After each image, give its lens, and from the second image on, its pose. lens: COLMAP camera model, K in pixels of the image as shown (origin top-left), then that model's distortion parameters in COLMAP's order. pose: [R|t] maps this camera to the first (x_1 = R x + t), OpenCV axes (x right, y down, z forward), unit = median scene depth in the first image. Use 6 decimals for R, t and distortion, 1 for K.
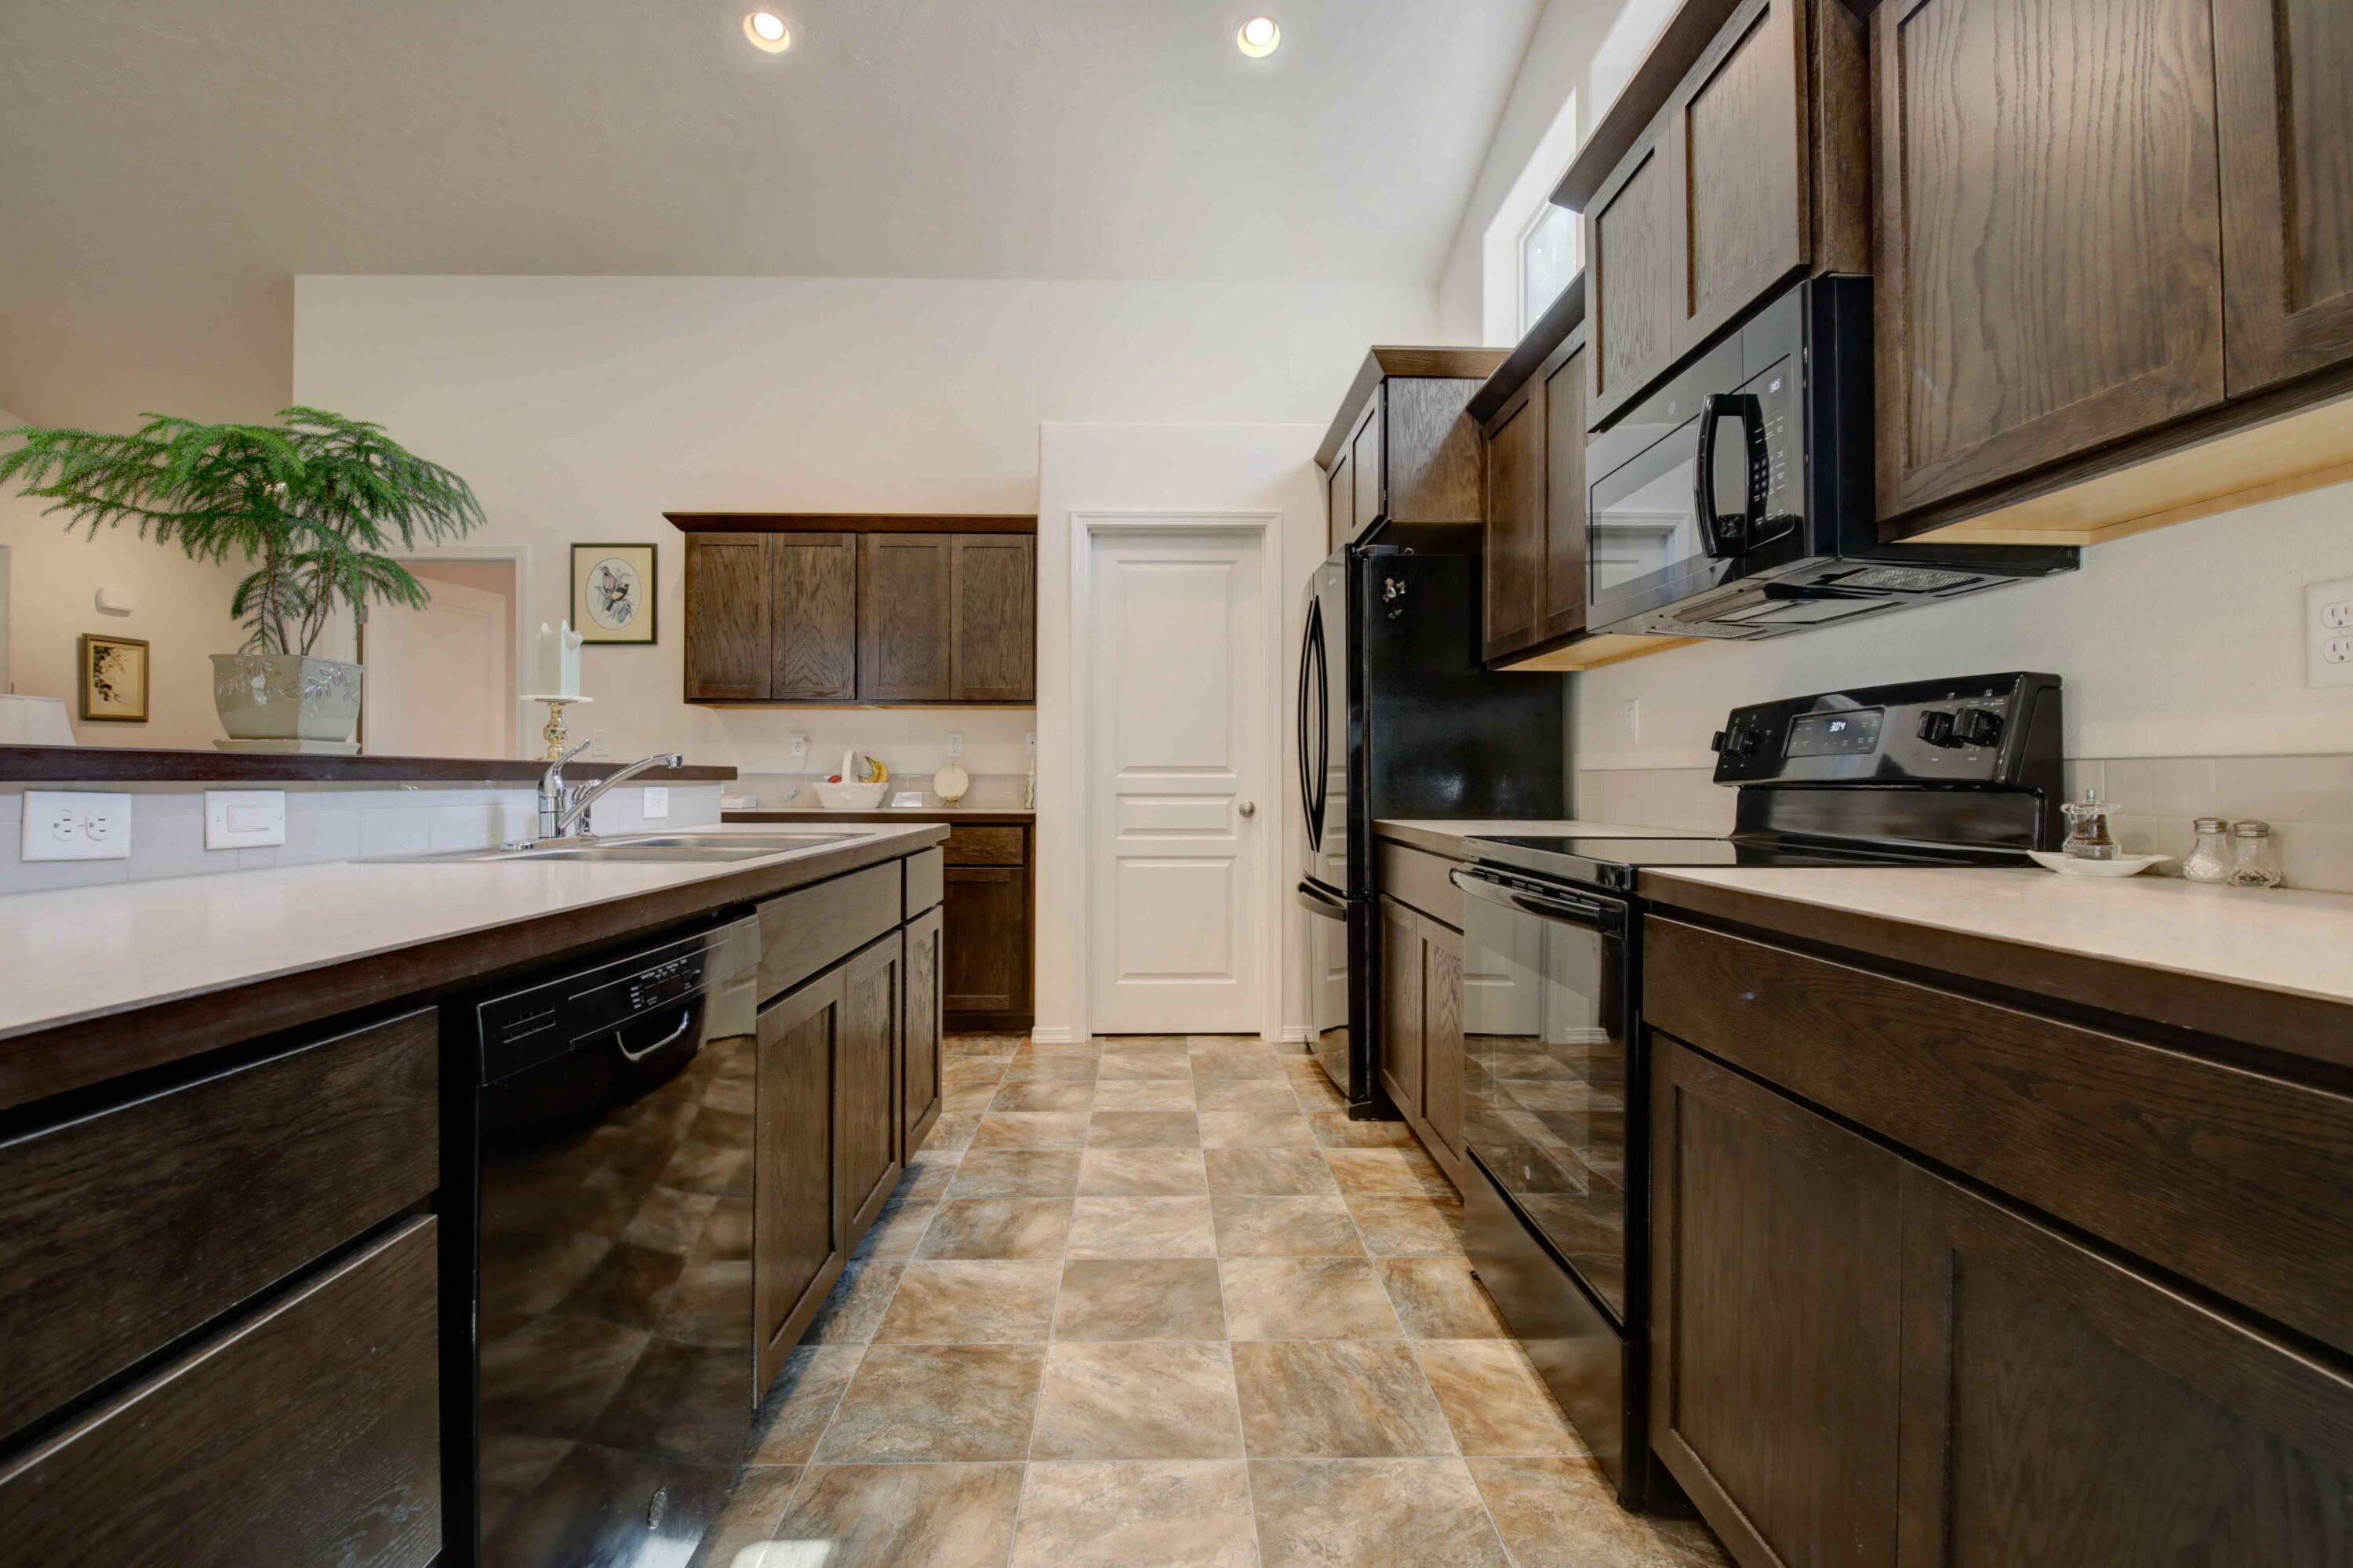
lens RADIAL K [[1037.7, 0, 1196.0], [0, 1037.7, 779.9], [0, 0, 1]] dist [-0.019770, -0.000676]
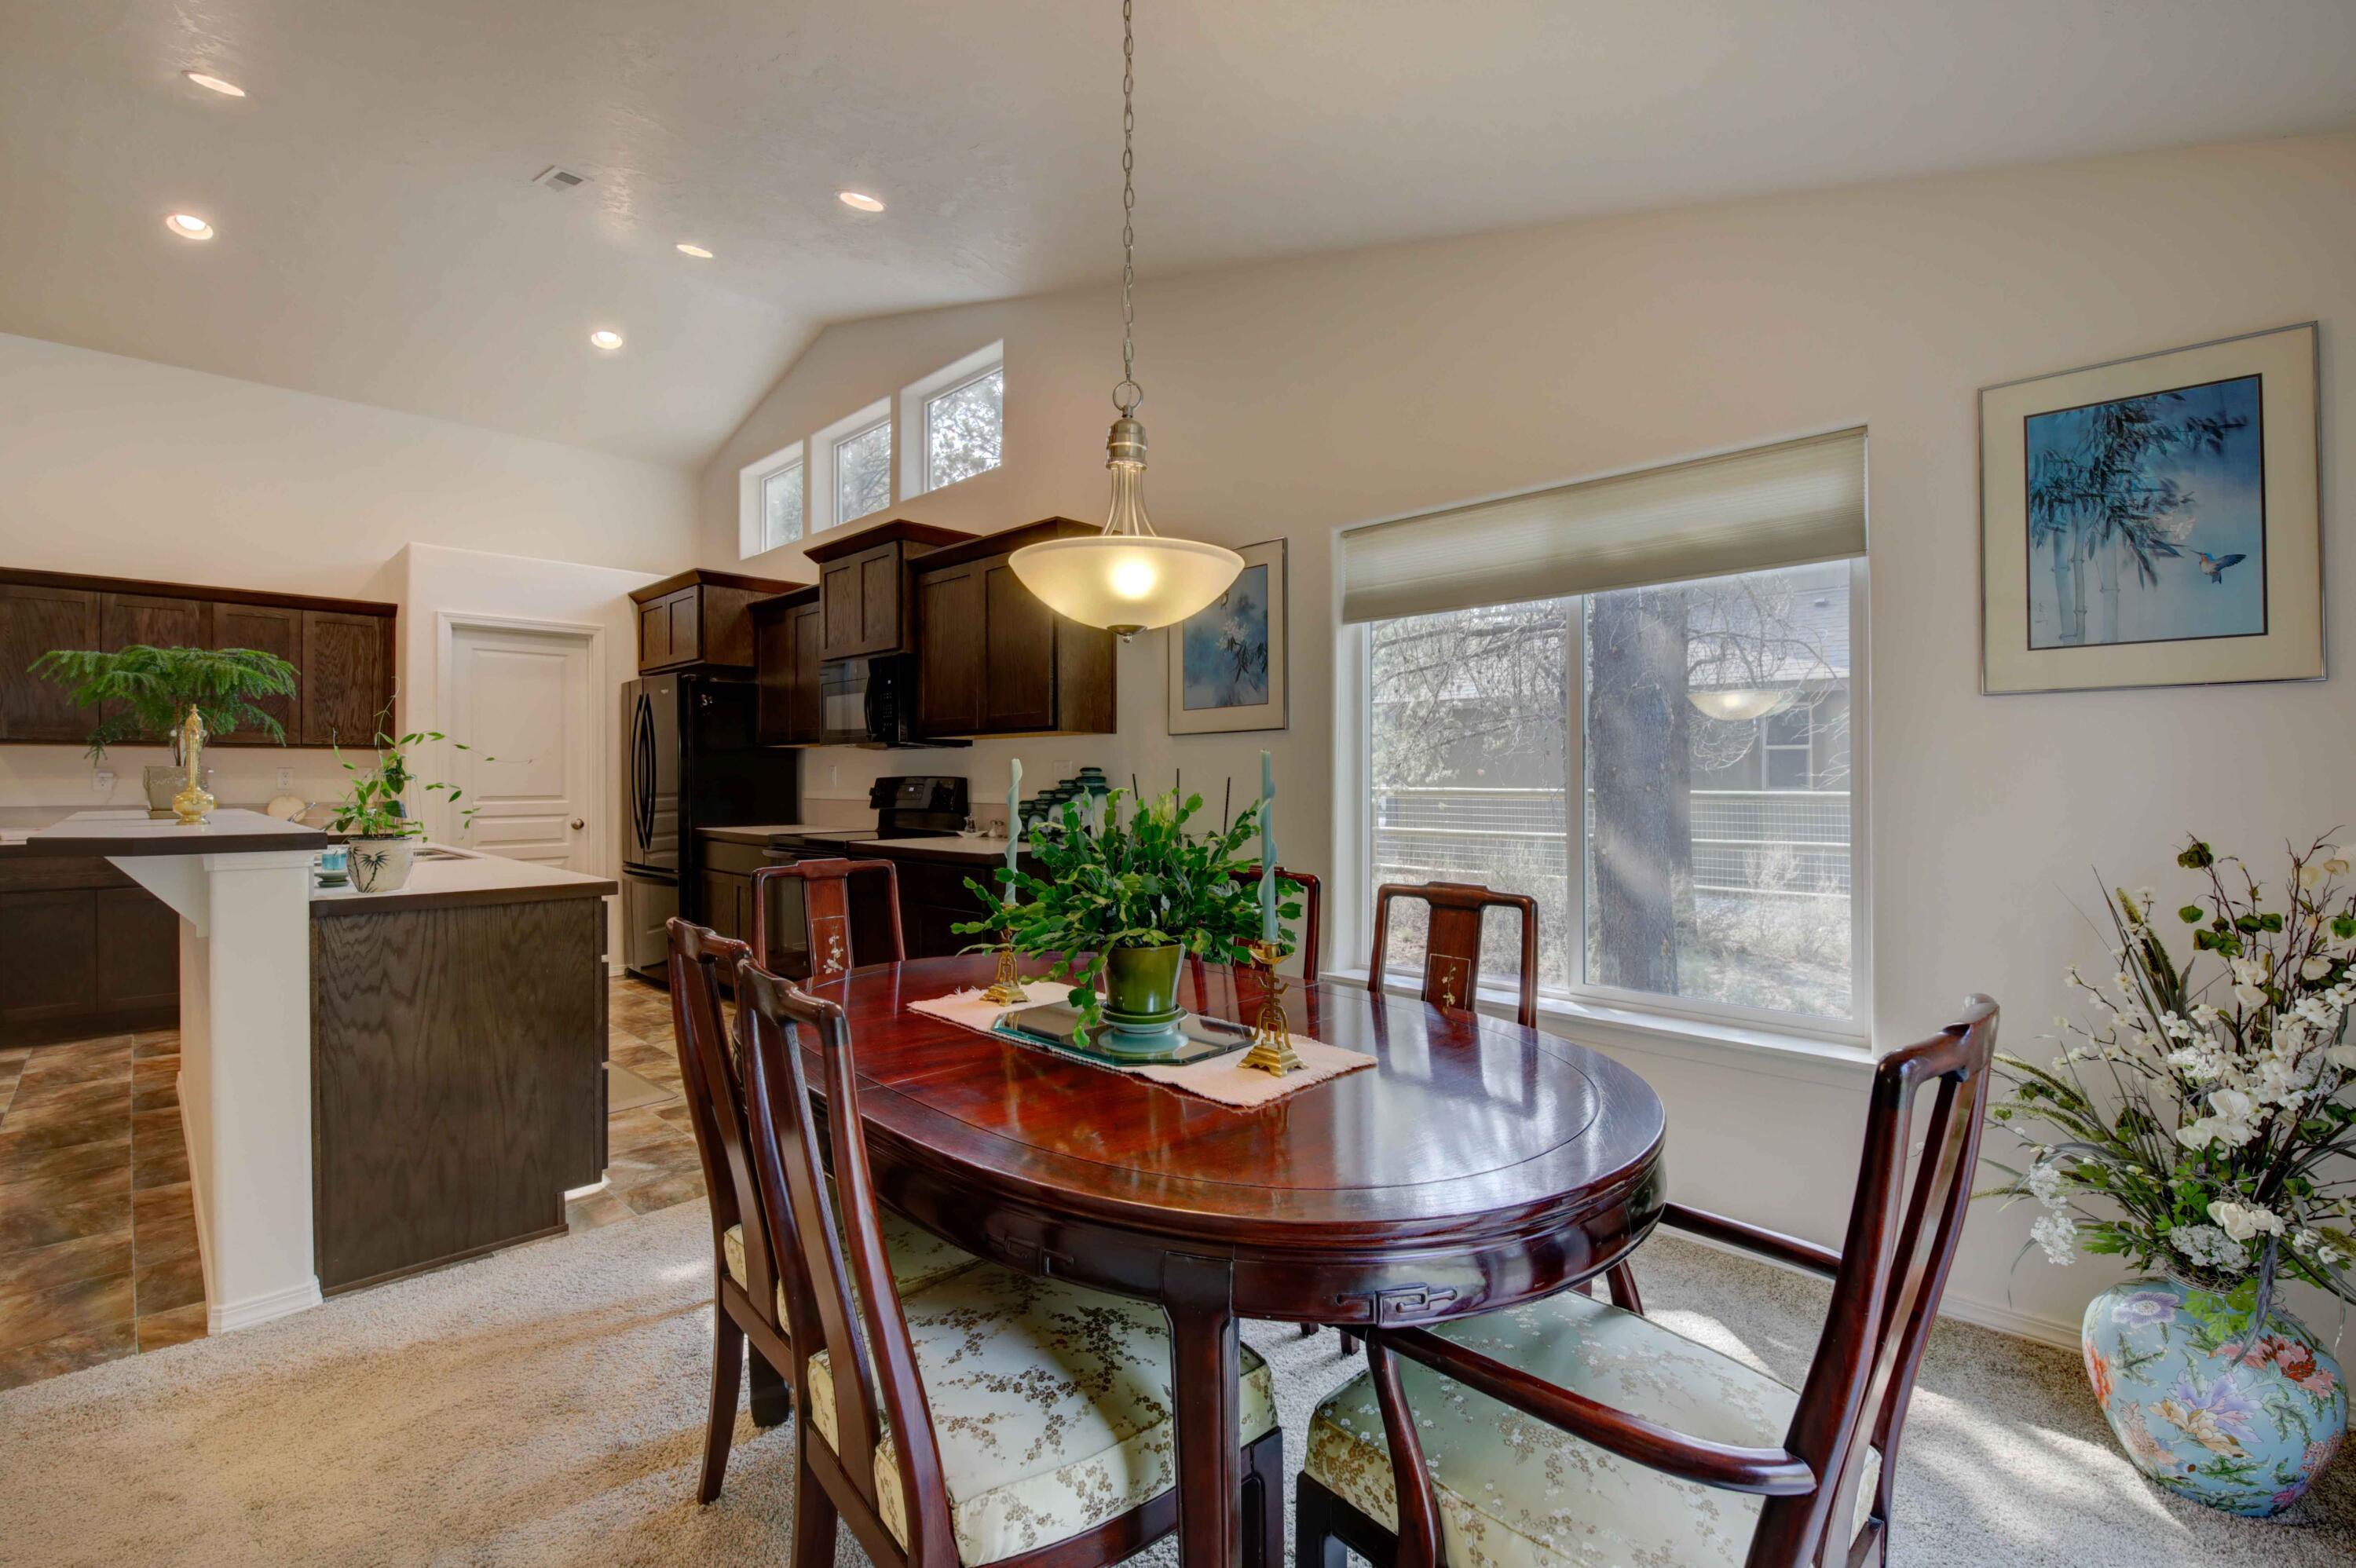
lens RADIAL K [[1038.9, 0, 1189.1], [0, 1038.9, 770.7], [0, 0, 1]] dist [-0.019770, -0.000676]
pose [[0.727698, 0.001712, 0.685895, -0.407270], [0.004127, 0.999968, -0.006873, -0.042308], [-0.685885, 0.007832, 0.727668, -0.838534]]
